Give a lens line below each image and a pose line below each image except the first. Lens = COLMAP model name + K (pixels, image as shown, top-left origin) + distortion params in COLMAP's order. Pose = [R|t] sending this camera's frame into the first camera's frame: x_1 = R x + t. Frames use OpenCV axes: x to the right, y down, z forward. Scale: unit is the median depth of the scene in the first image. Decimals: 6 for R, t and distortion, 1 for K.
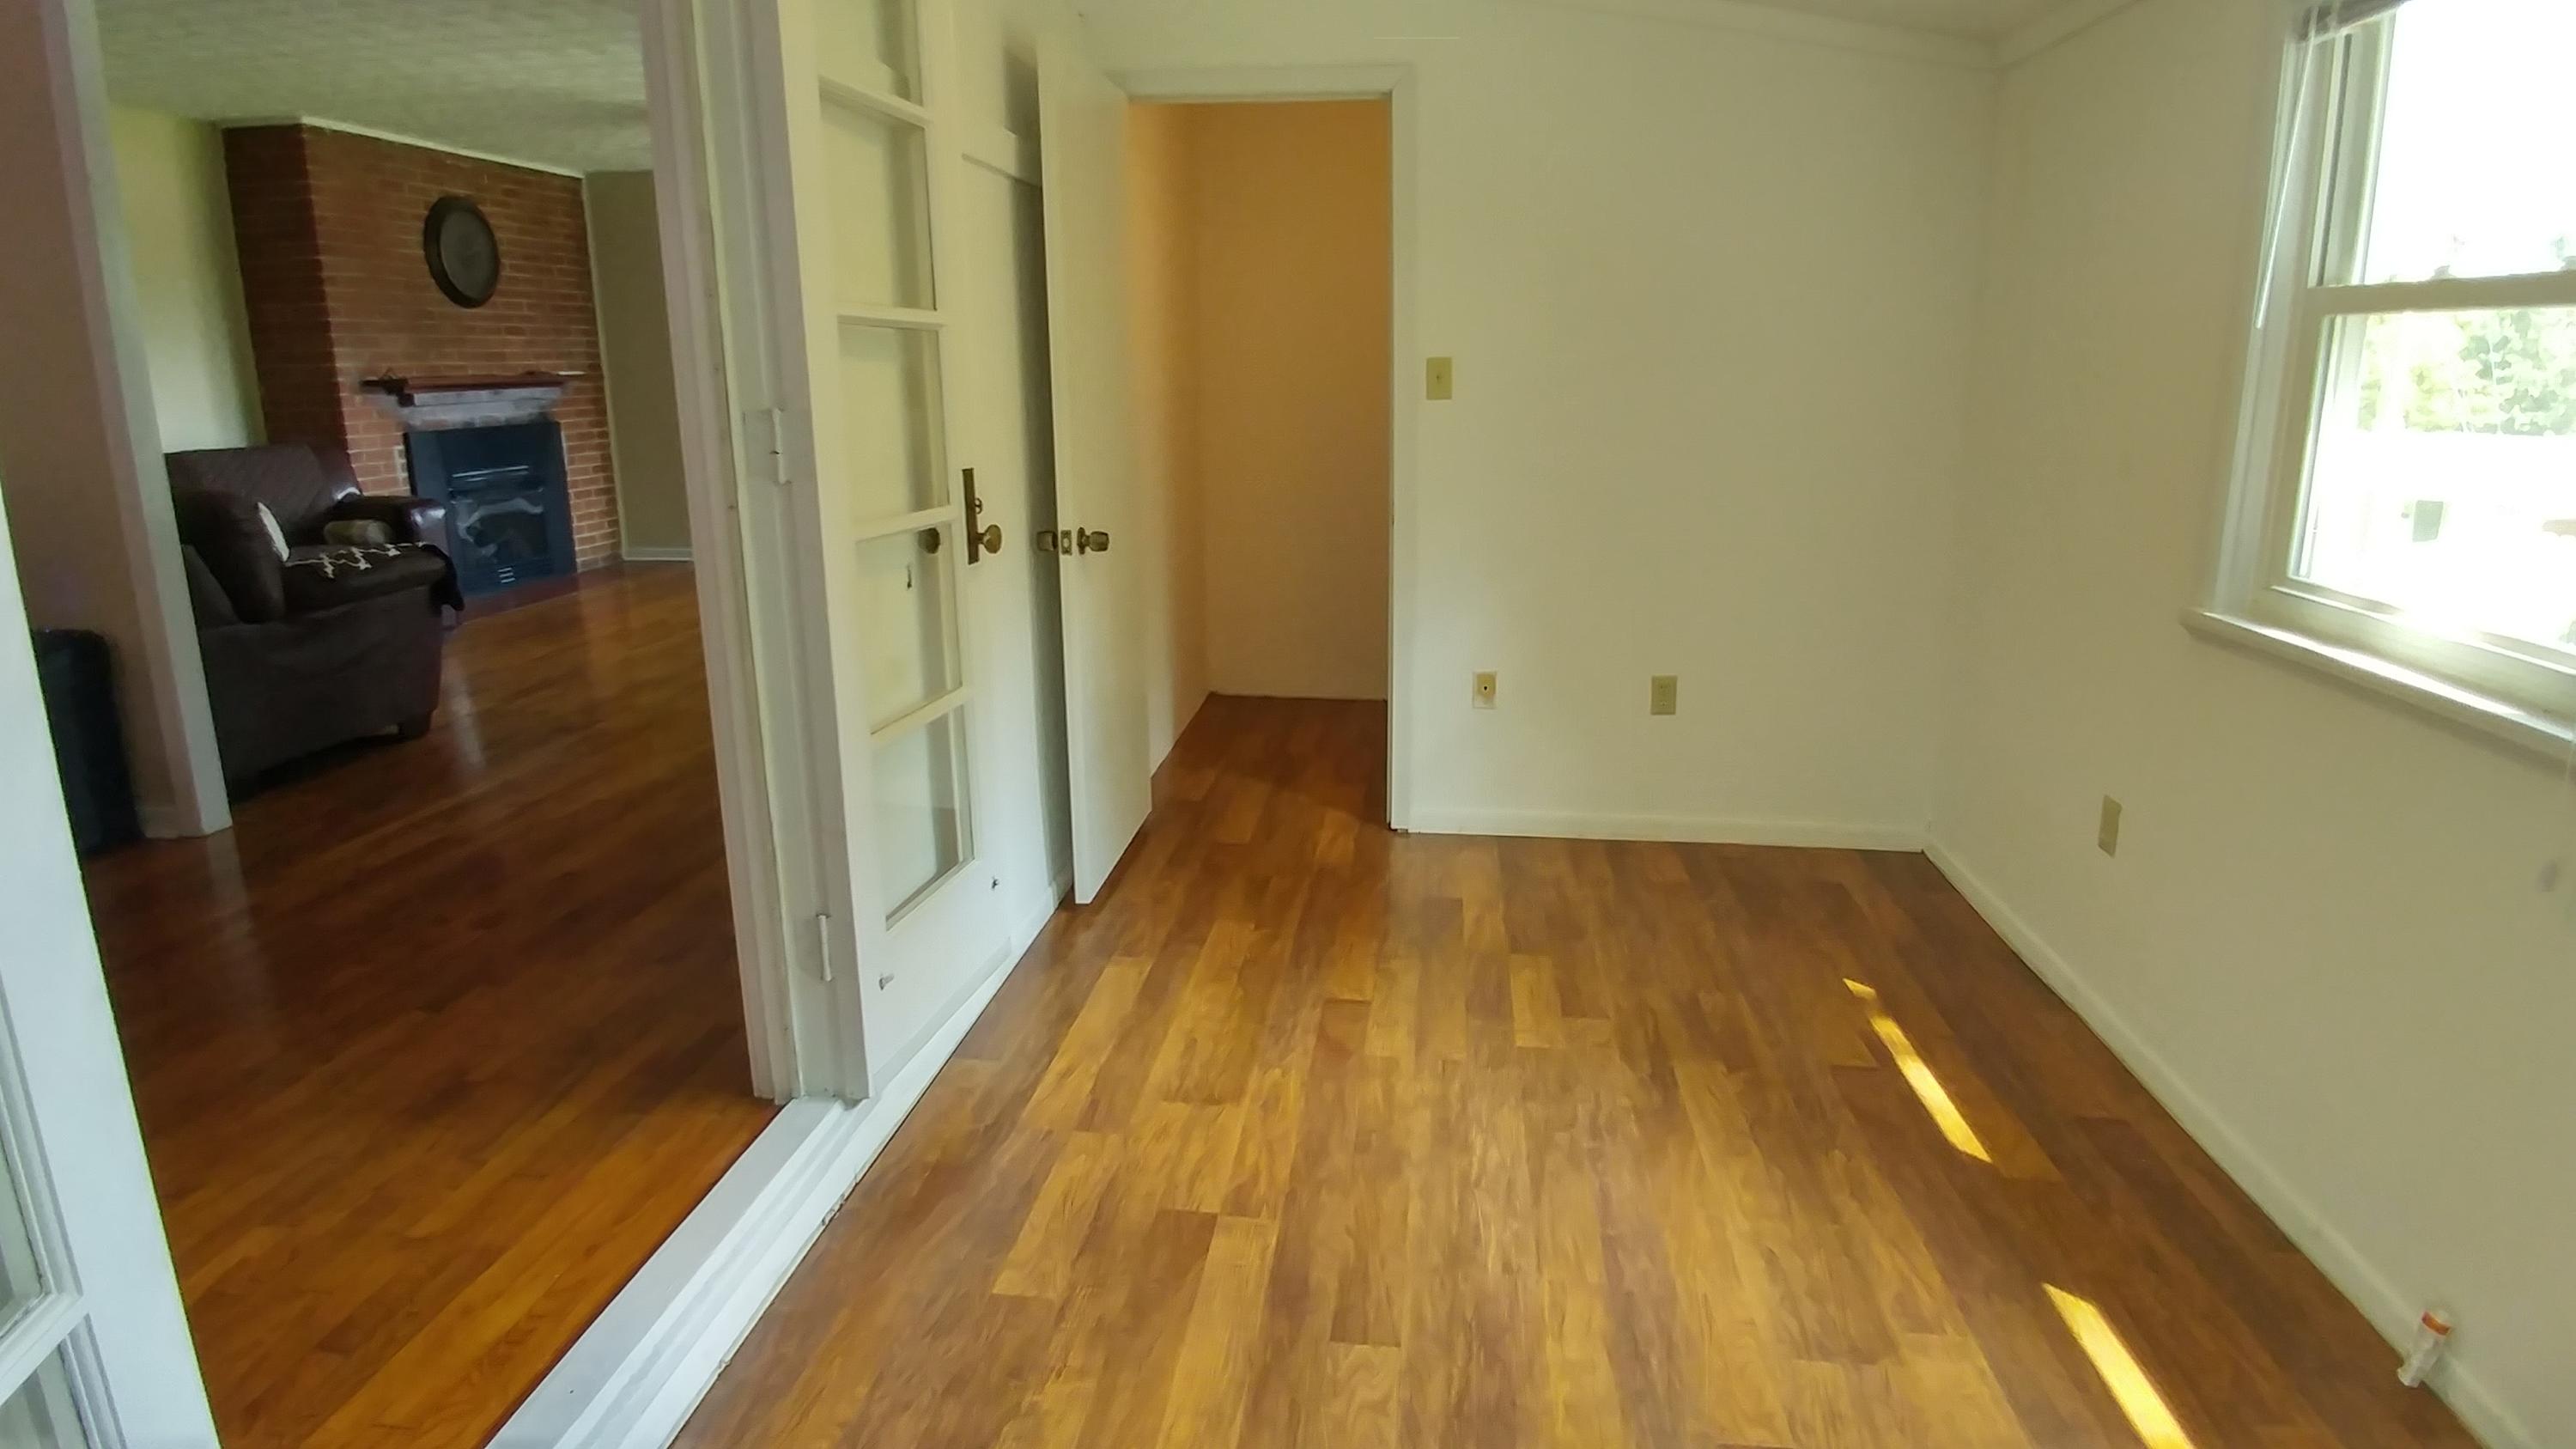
lens RADIAL K [[1418.8, 0, 1288.0], [0, 1418.8, 724.5], [0, 0, 1]] dist [-0.042684, -0.000079]
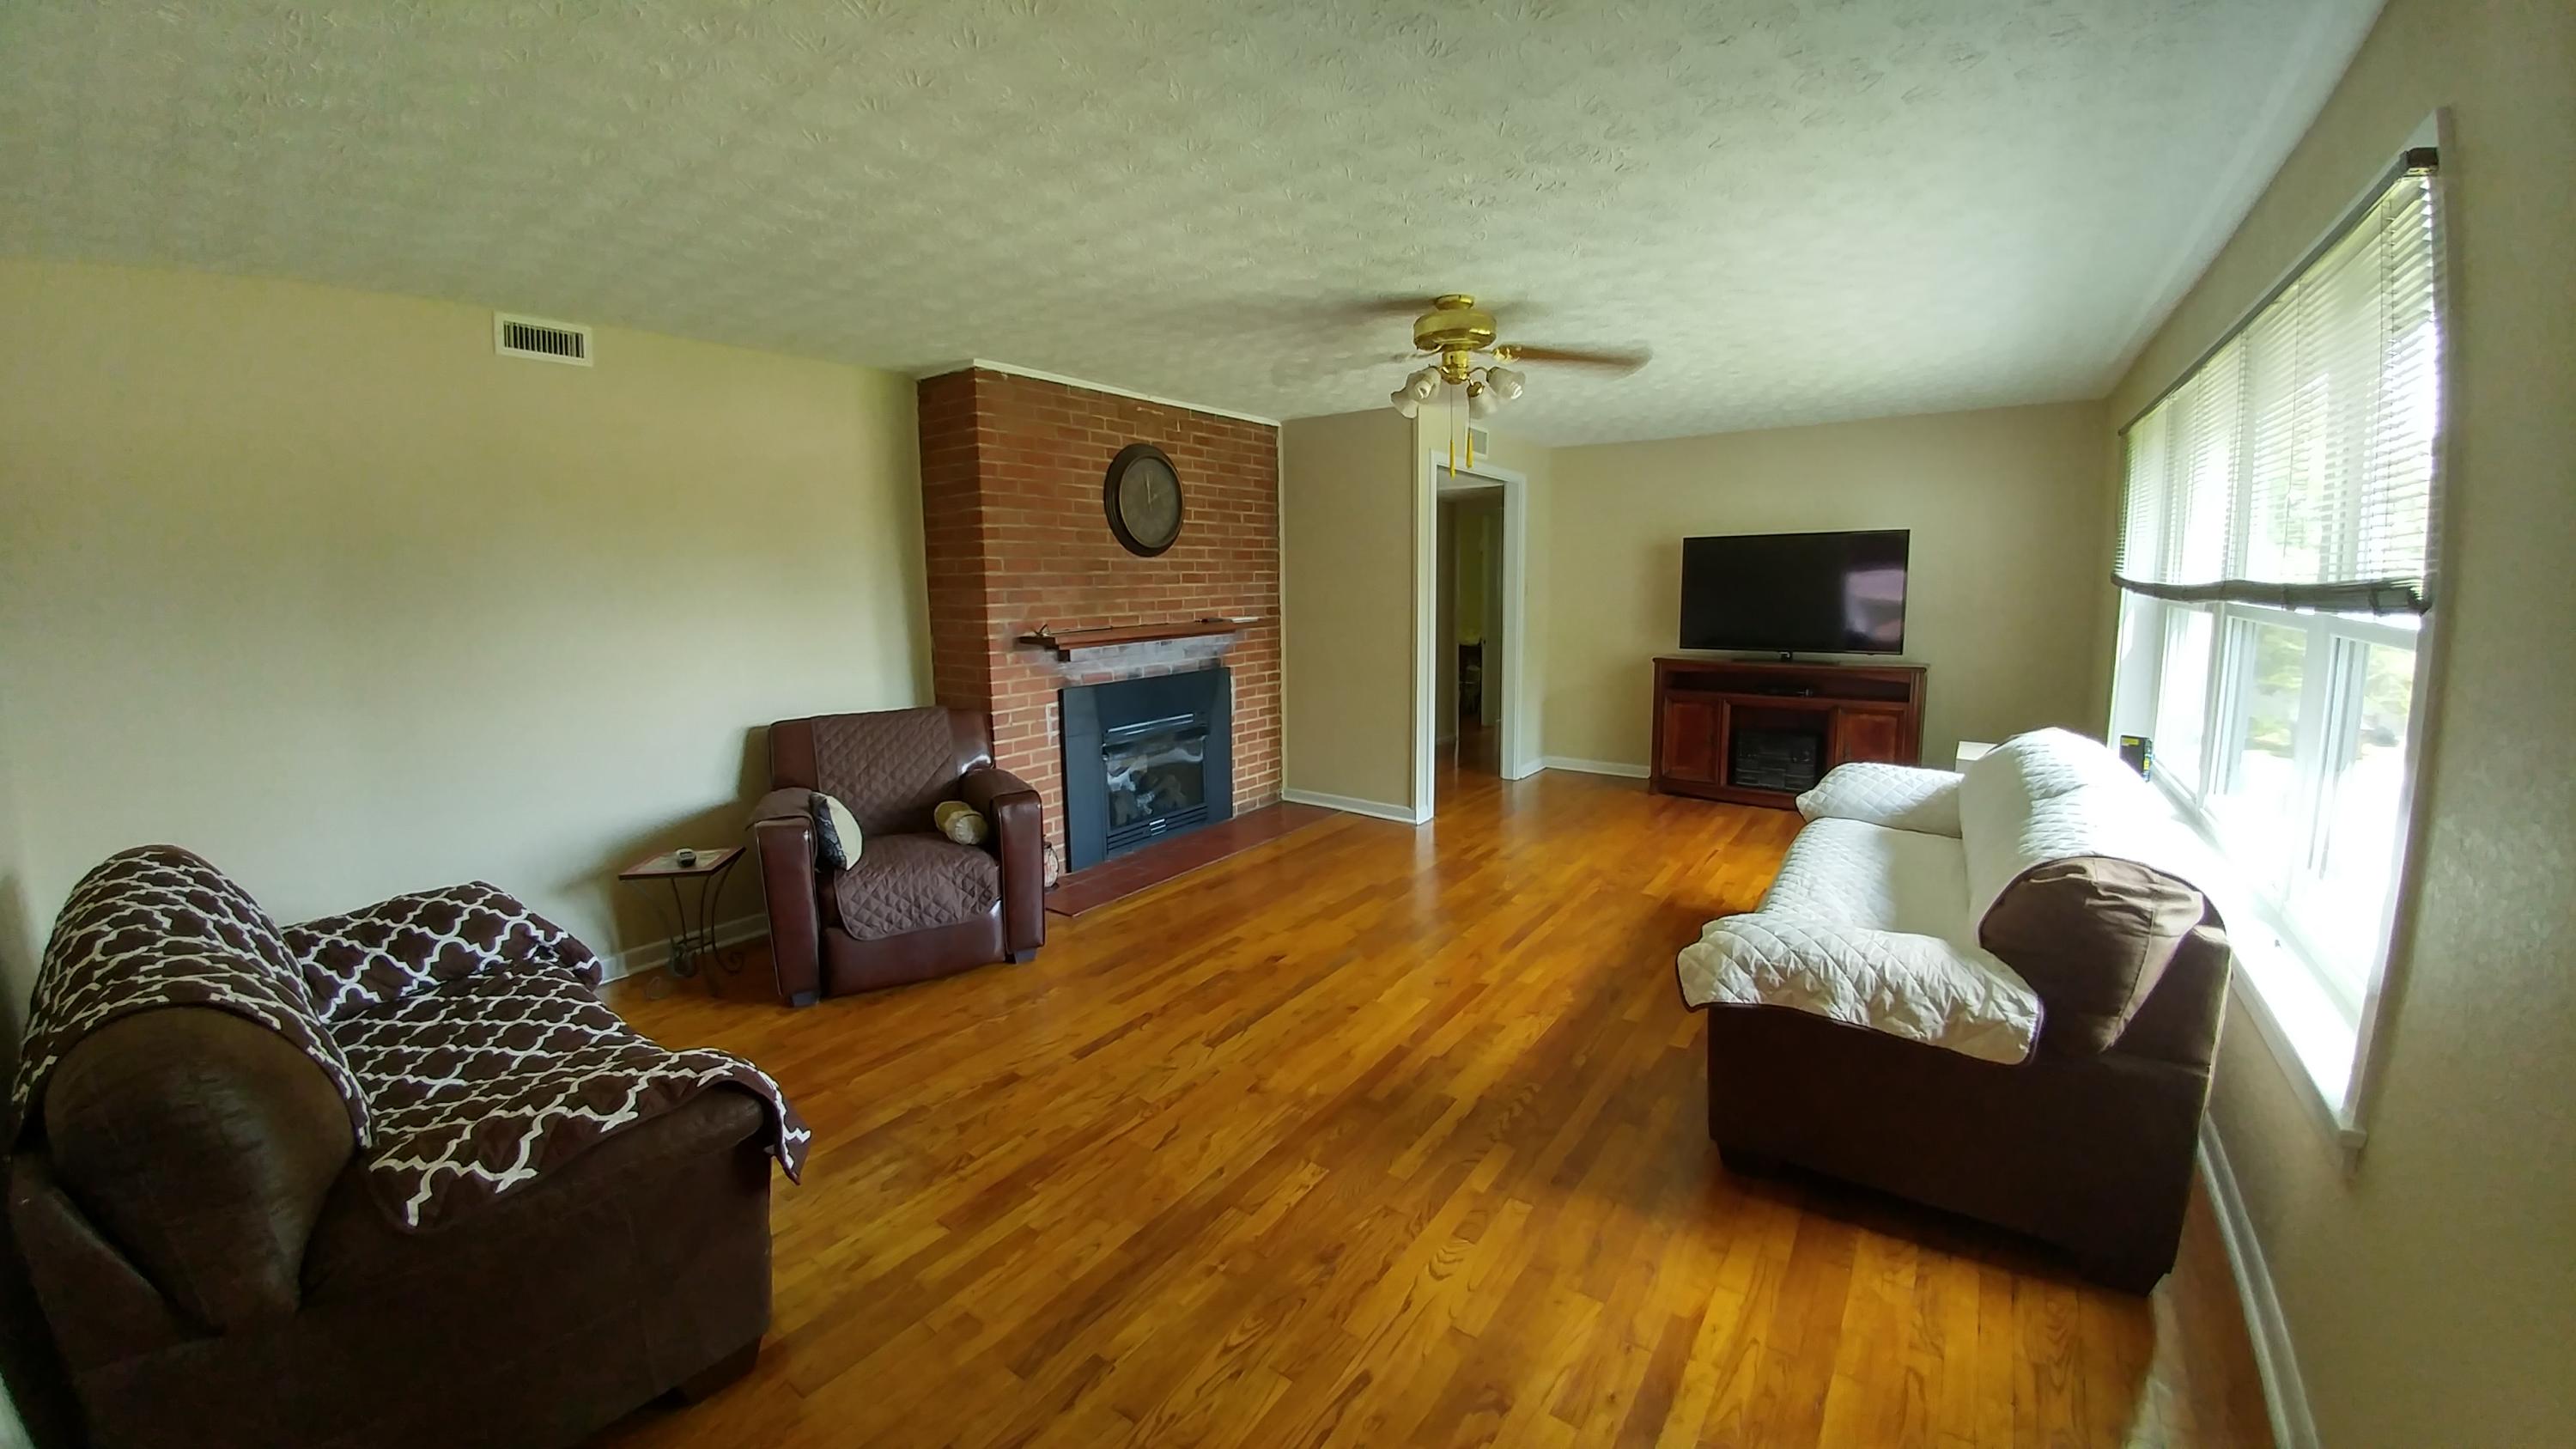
lens RADIAL K [[925.4, 0, 1296.2], [0, 925.4, 699.5], [0, 0, 1]] dist [-0.012019, -0.018669]
pose [[0.877630, 0.062107, -0.475298, -0.192717], [-0.113472, 0.990306, -0.080120, -0.168031], [0.465714, 0.124249, 0.876169, 0.518025]]
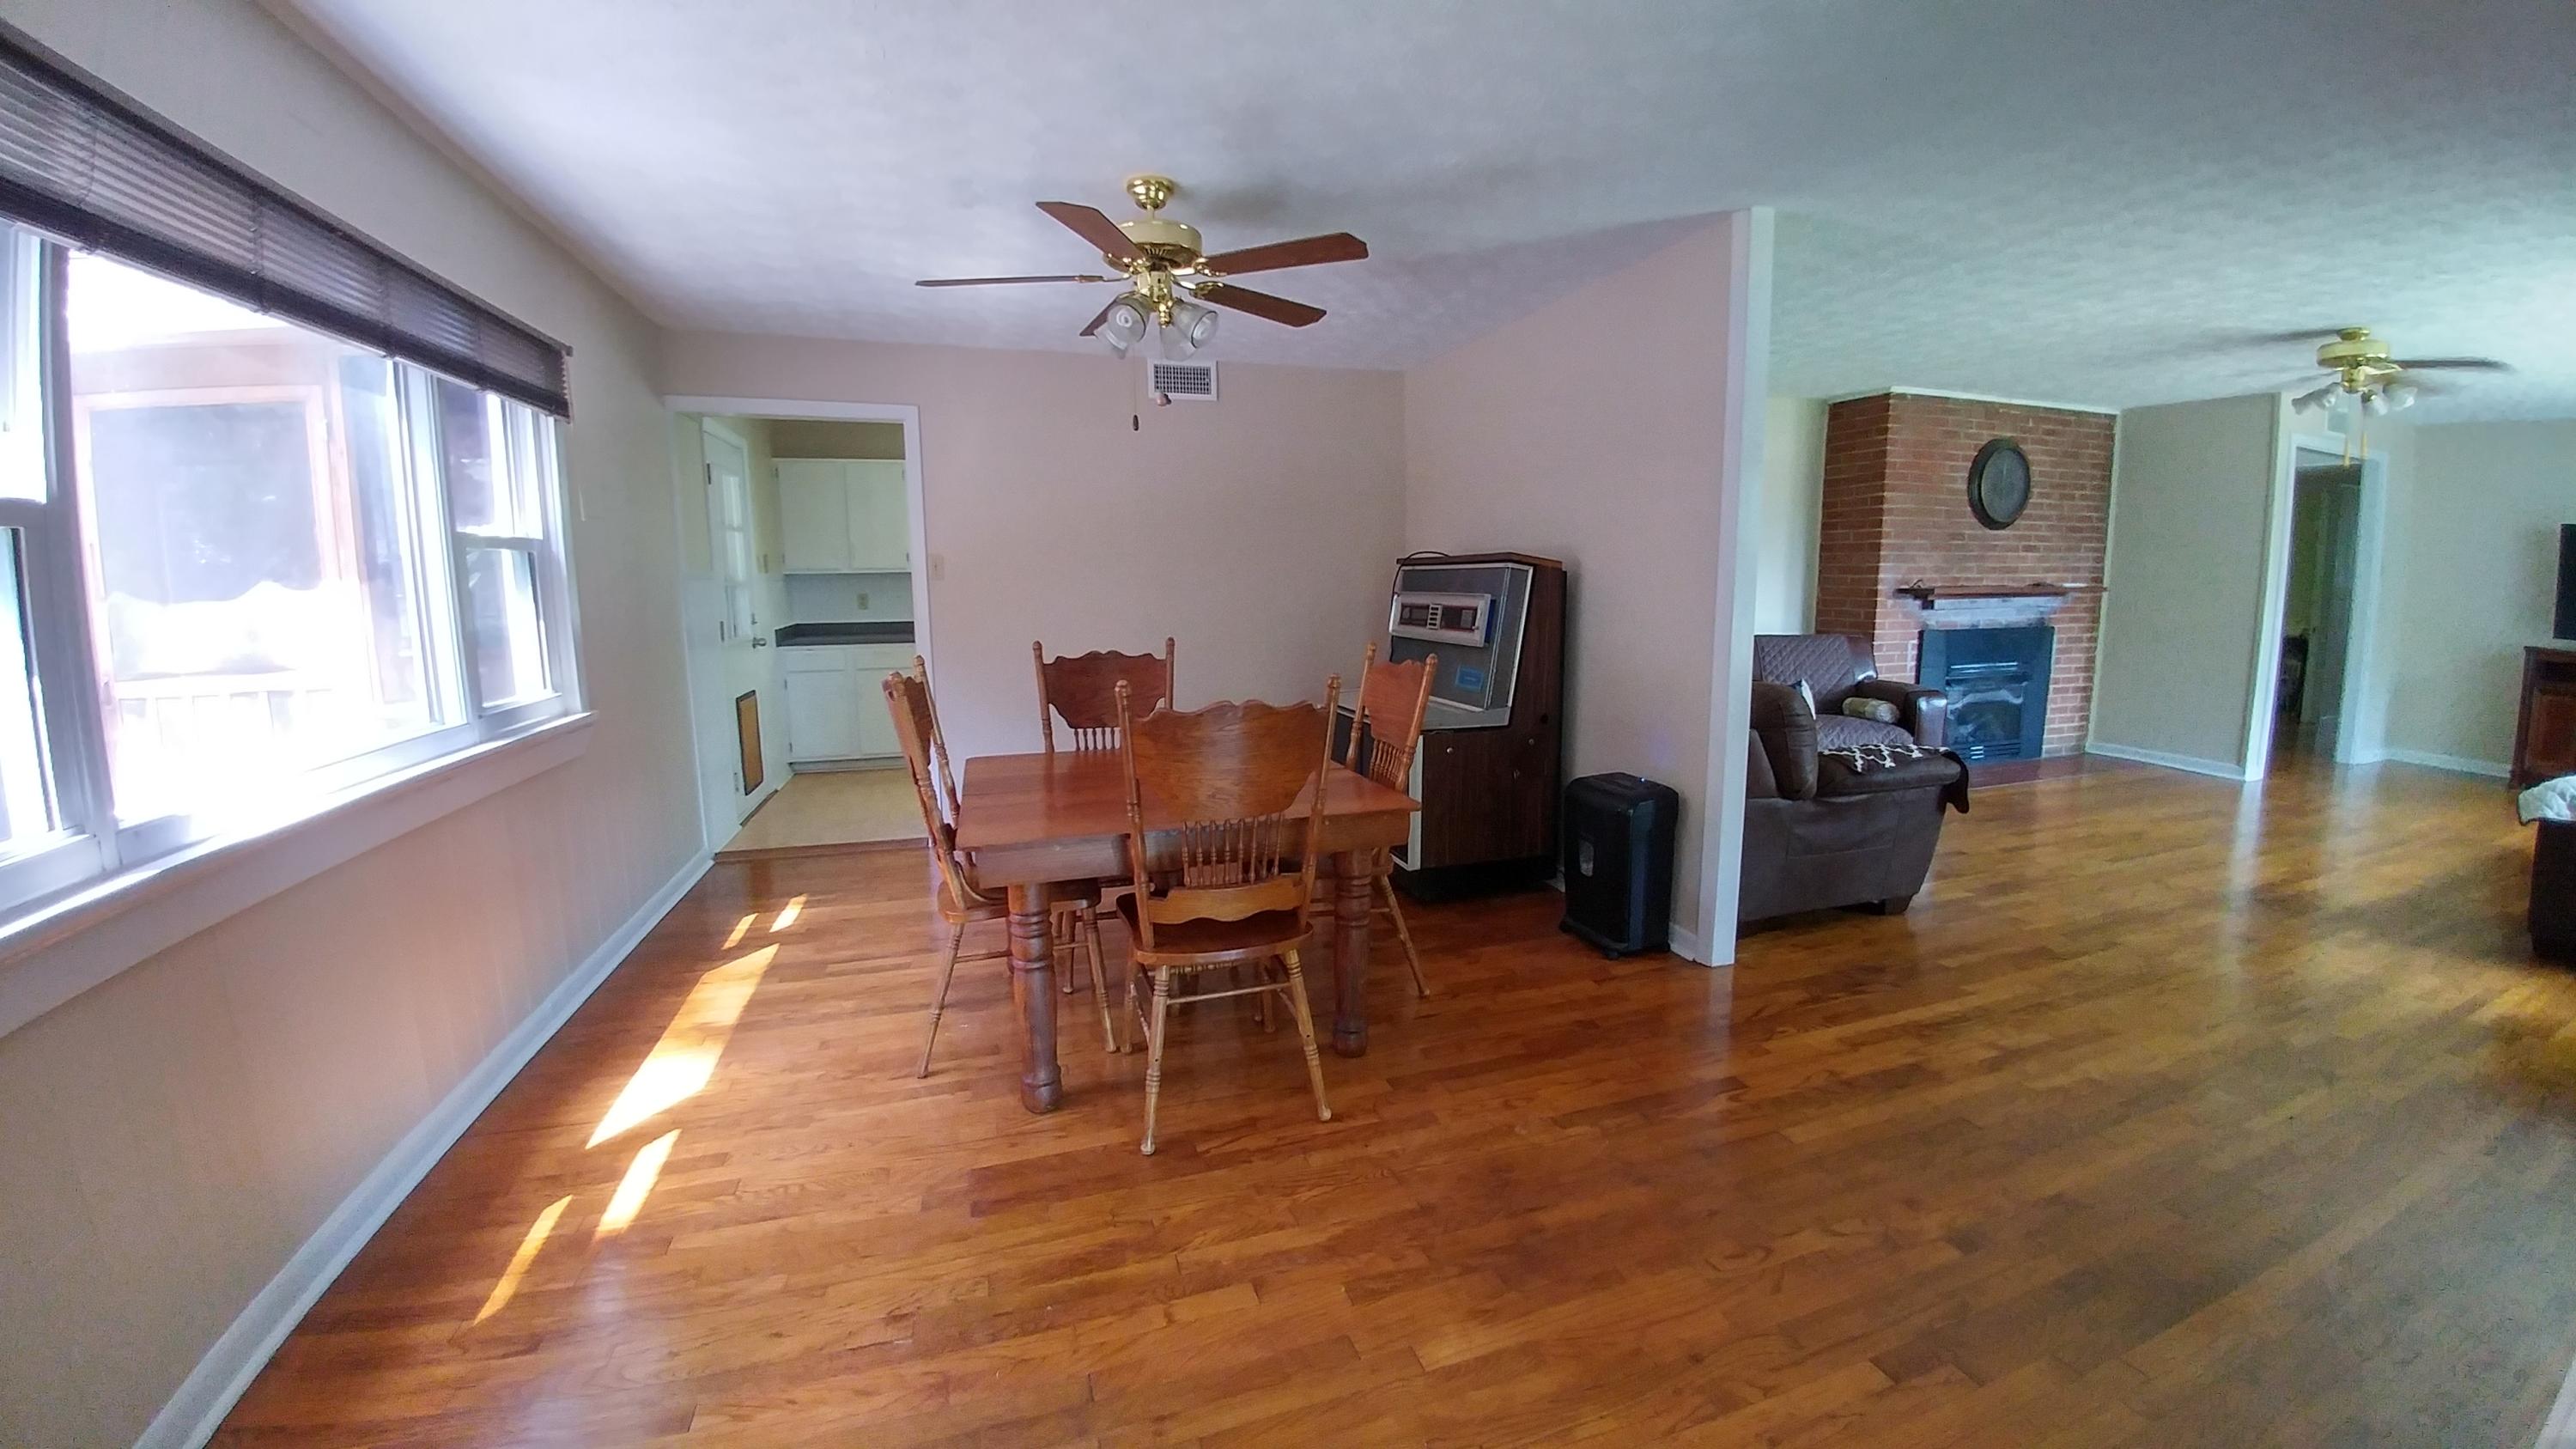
lens RADIAL K [[986.9, 0, 1288.0], [0, 986.9, 724.5], [0, 0, 1]] dist [-0.029233, -0.013043]
pose [[0.448975, 0.133467, -0.883520, -0.111205], [-0.213125, 0.976239, 0.039170, -0.041345], [0.867755, 0.170714, 0.466752, 0.120734]]
